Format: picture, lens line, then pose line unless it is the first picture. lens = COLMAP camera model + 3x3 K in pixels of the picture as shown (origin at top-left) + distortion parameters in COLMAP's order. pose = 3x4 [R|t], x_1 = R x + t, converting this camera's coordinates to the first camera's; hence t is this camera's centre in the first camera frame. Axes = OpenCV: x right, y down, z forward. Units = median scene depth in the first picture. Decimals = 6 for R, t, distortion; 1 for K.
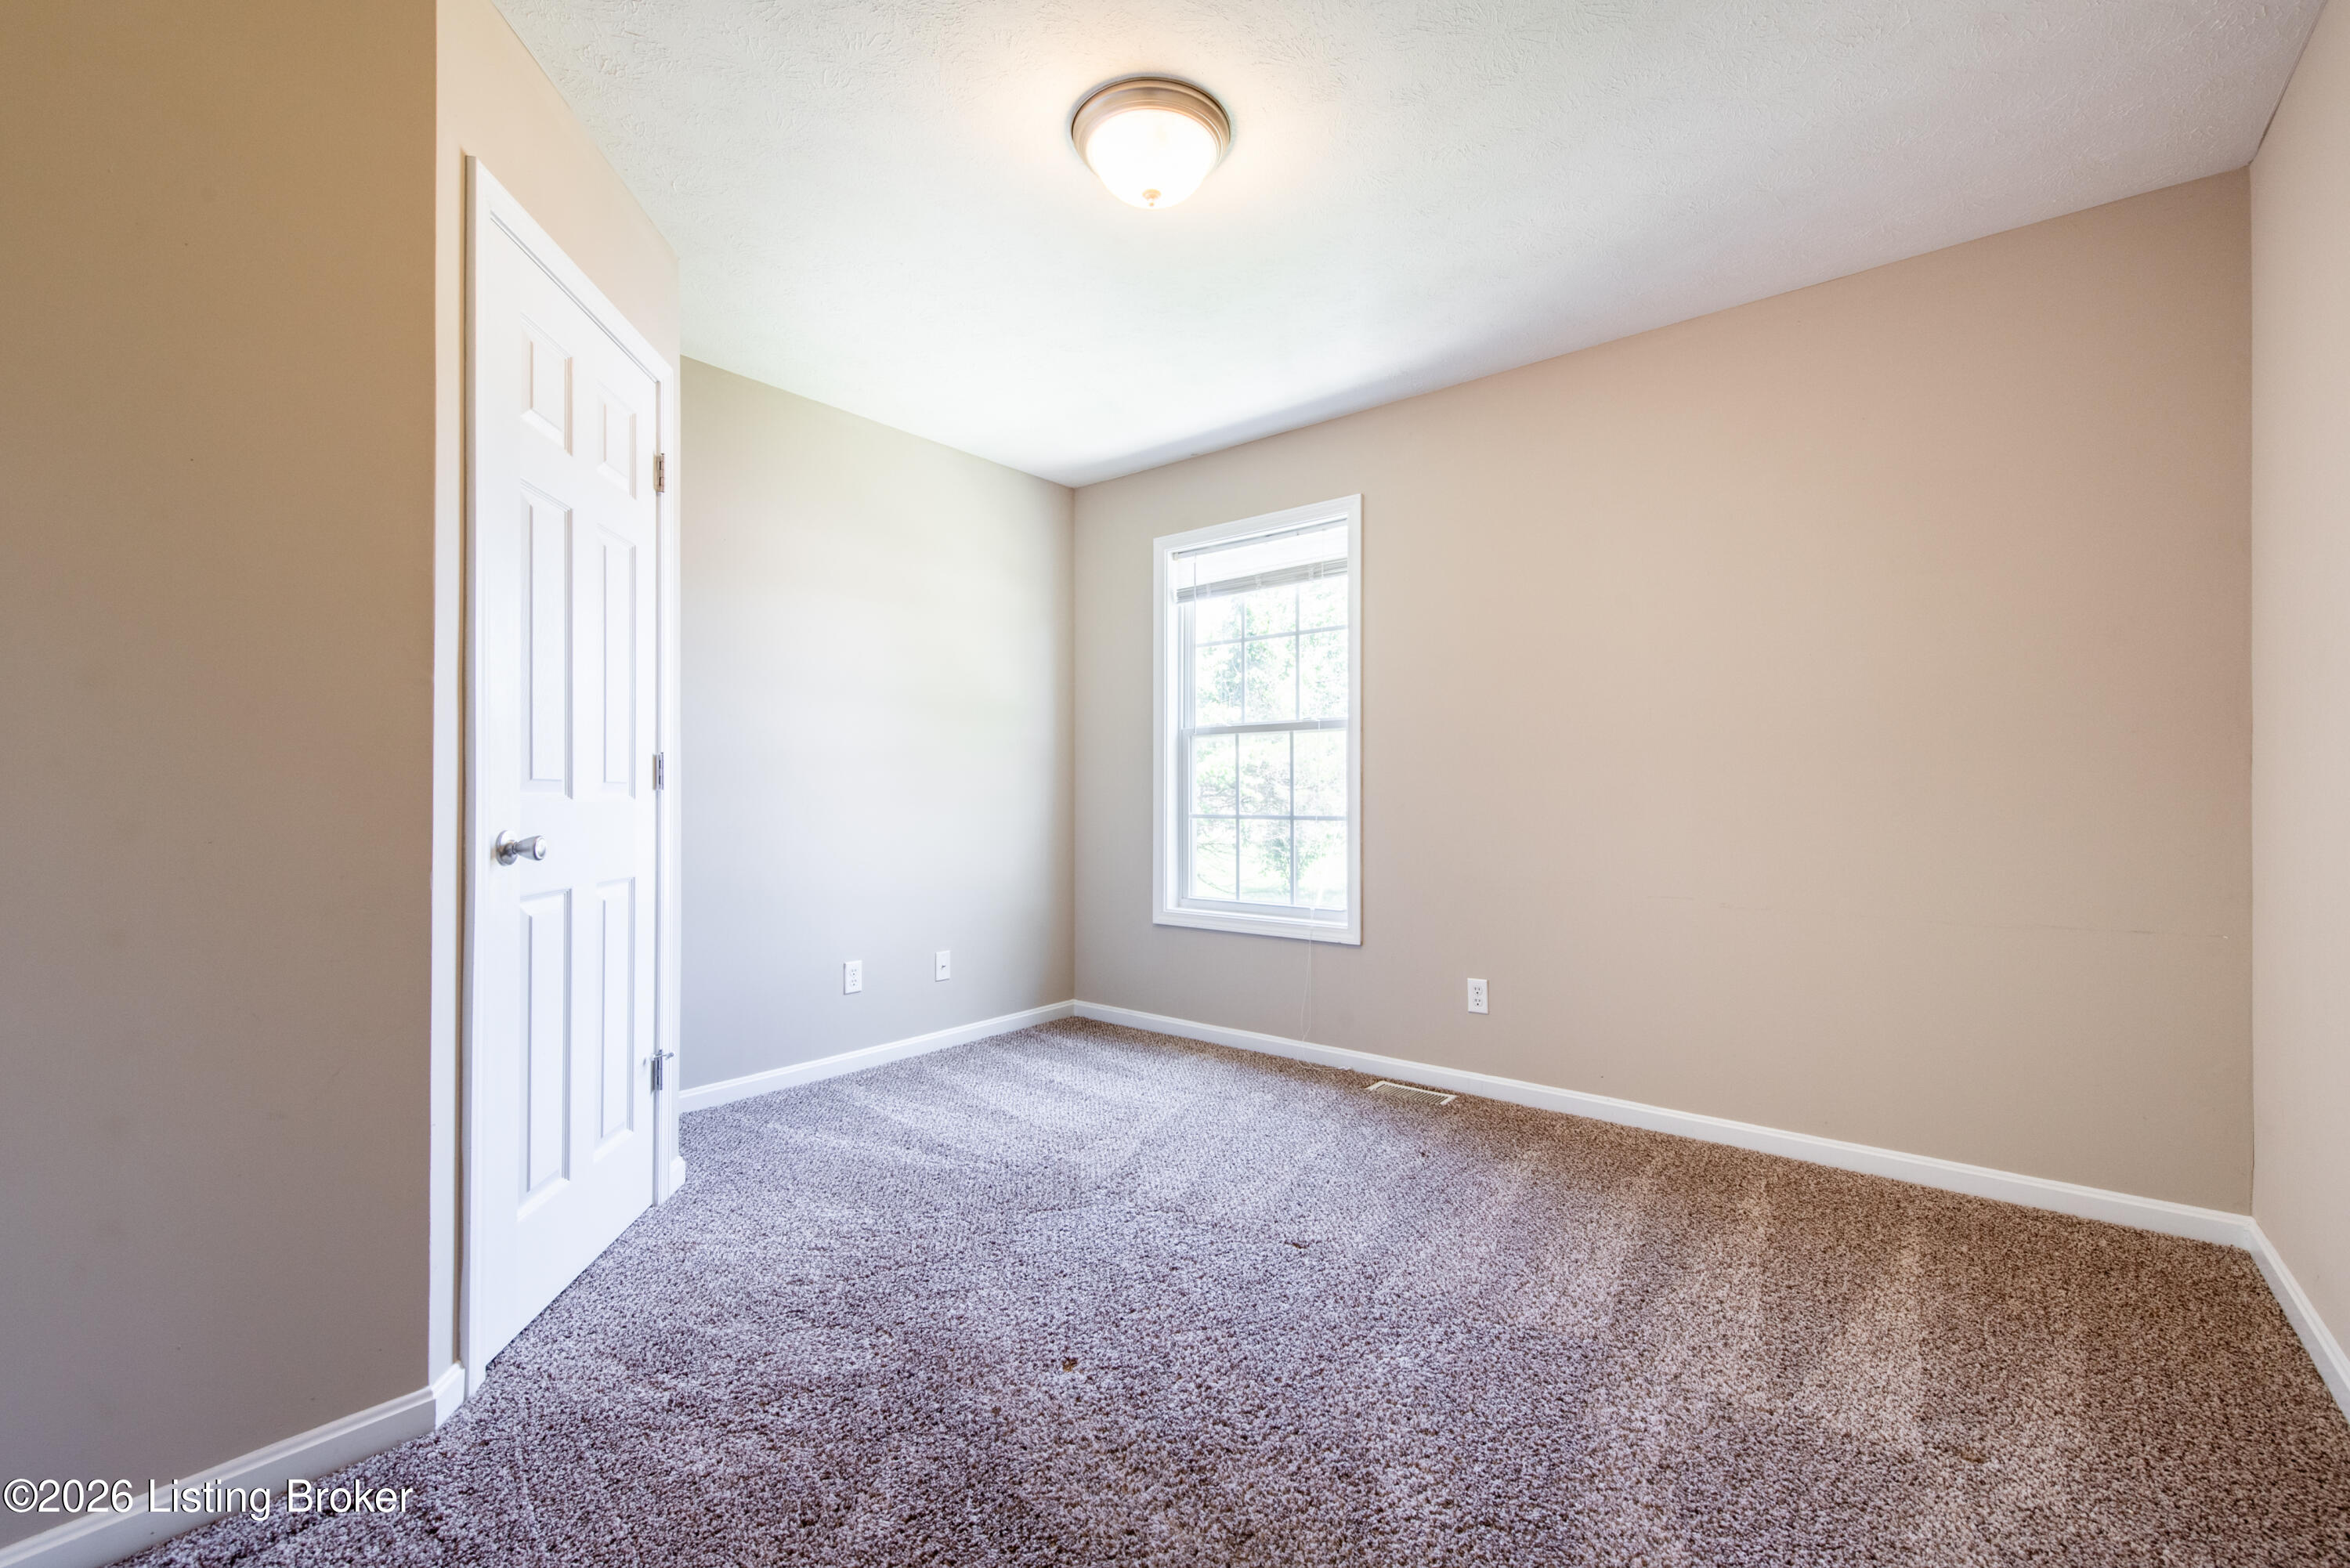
lens RADIAL K [[975.8, 0, 1175.6], [0, 975.8, 787.4], [0, 0, 1]] dist [0.000991, 0.000277]
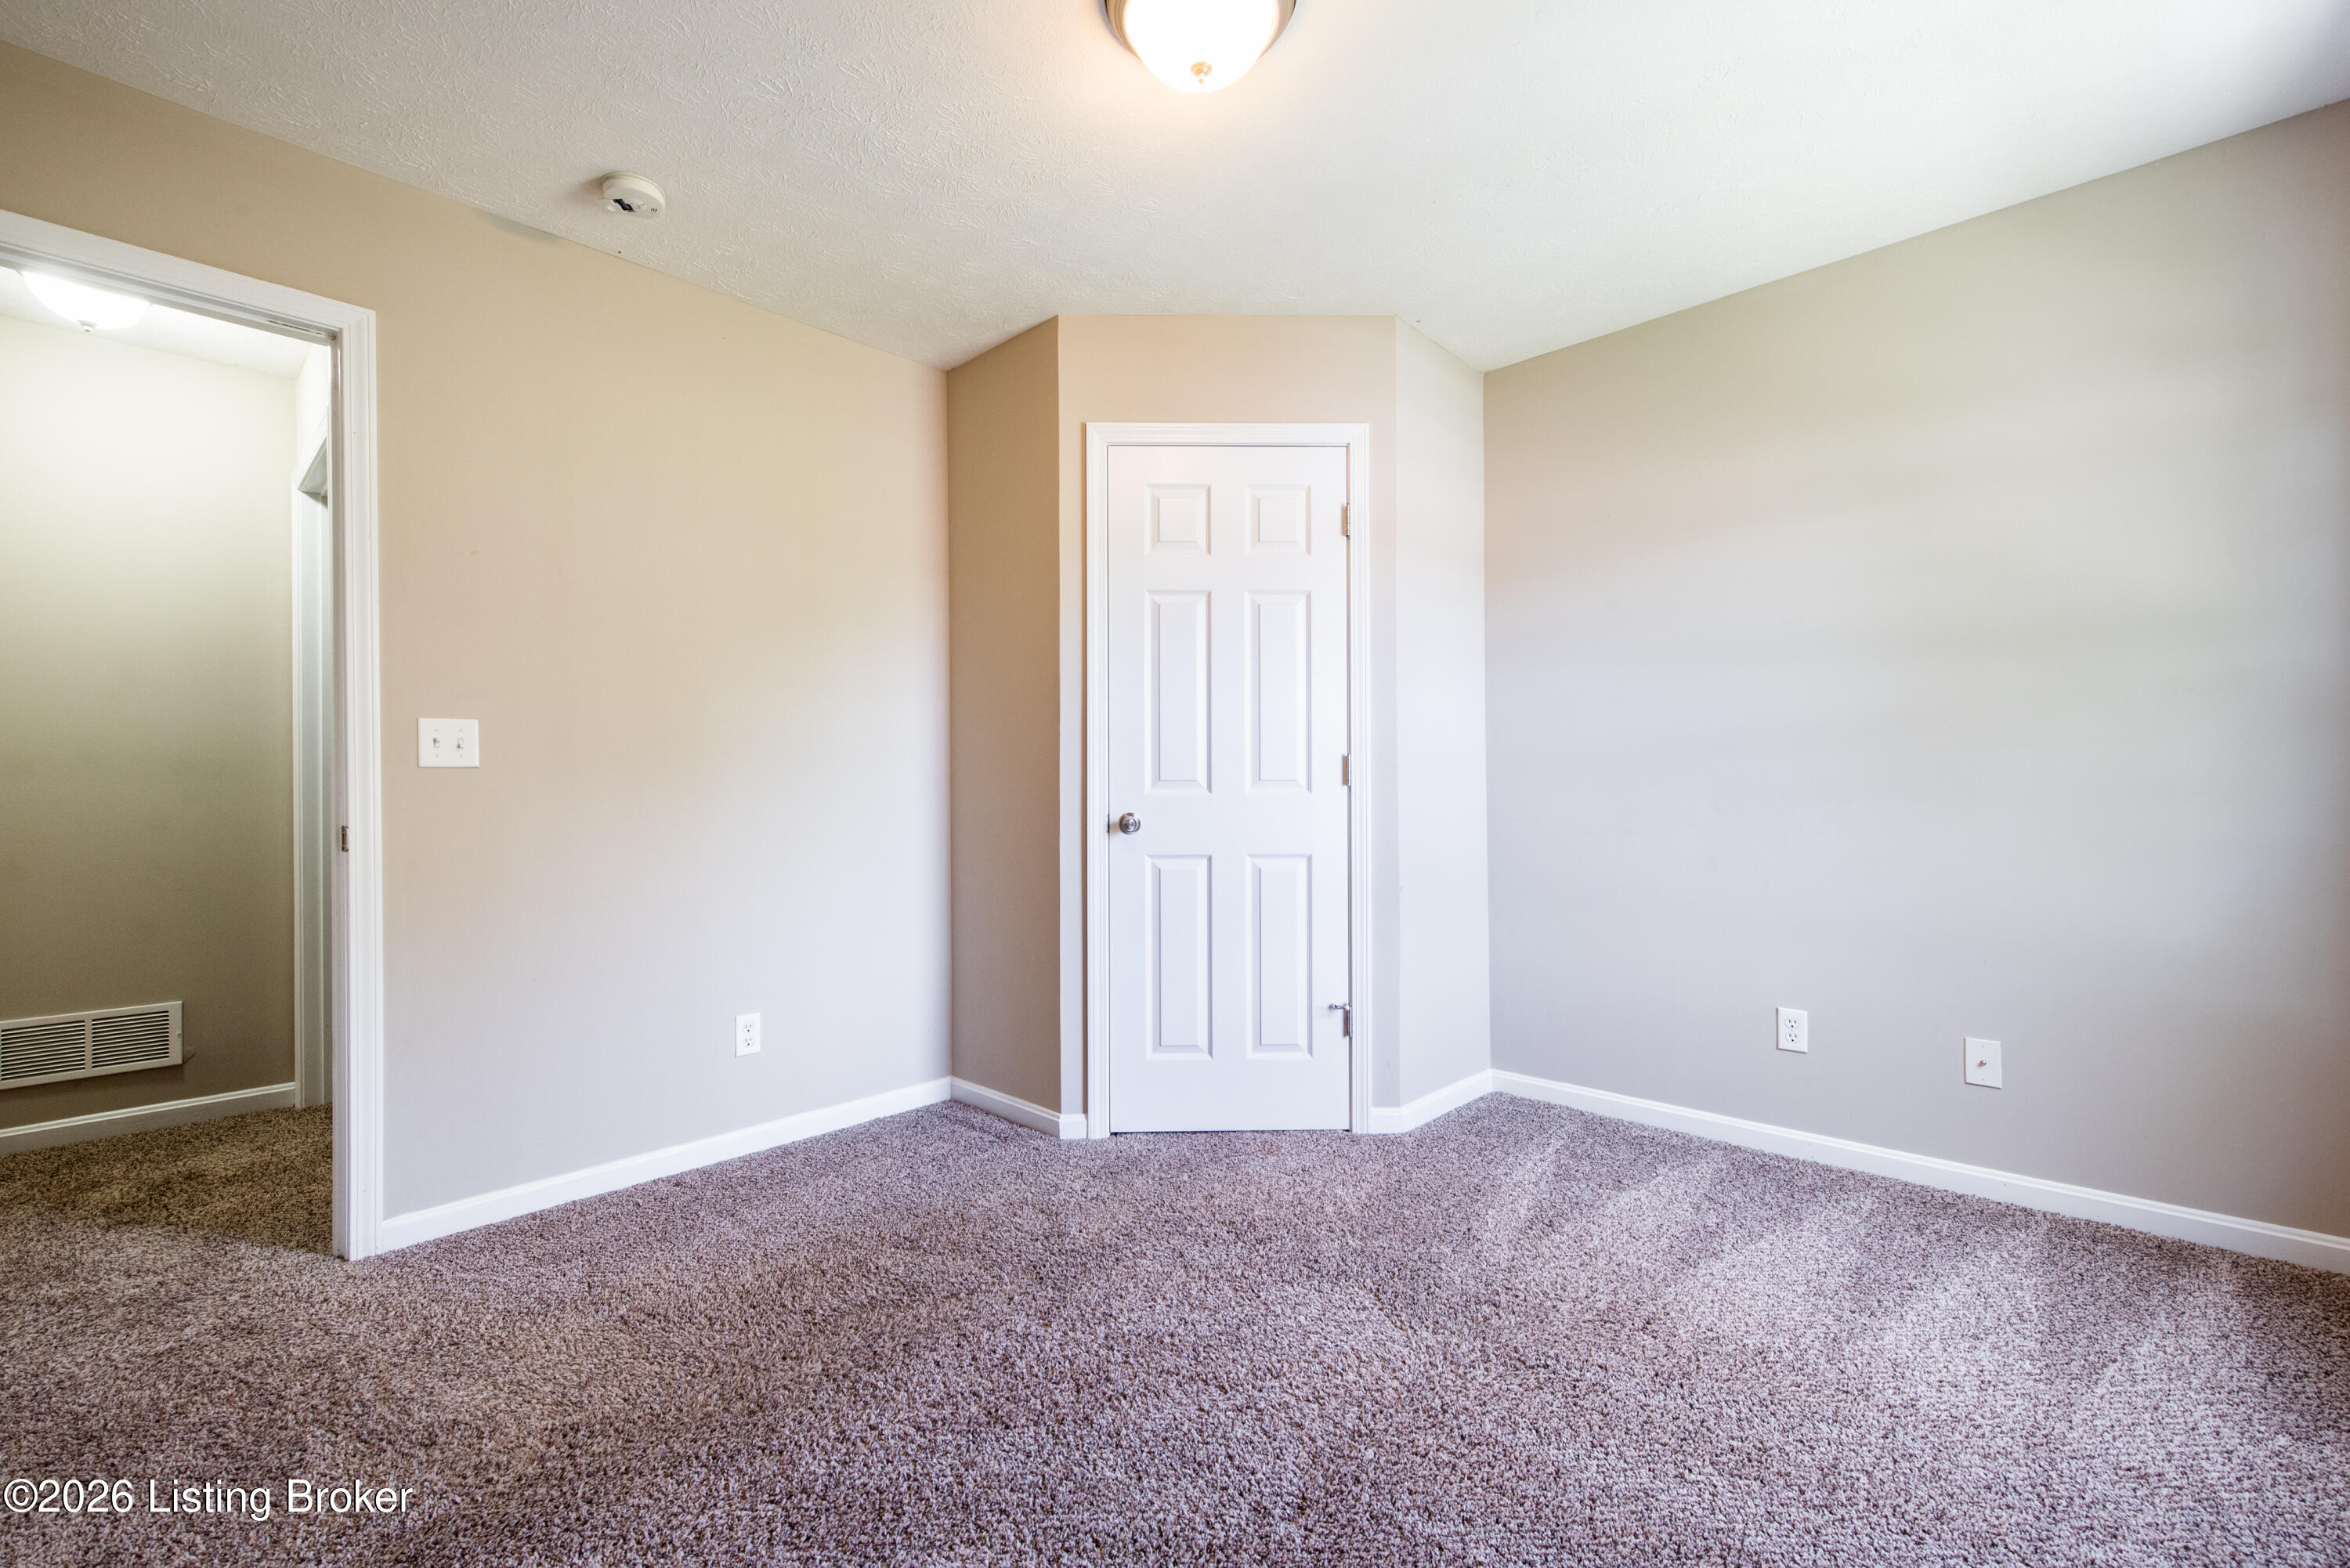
lens RADIAL K [[975.8, 0, 1175.6], [0, 975.8, 787.4], [0, 0, 1]] dist [0.000991, 0.000277]
pose [[-0.079950, -0.002416, -0.996796, 0.523803], [0.013109, 0.999908, -0.003475, 0.006334], [0.996713, -0.013345, -0.079911, 0.688643]]
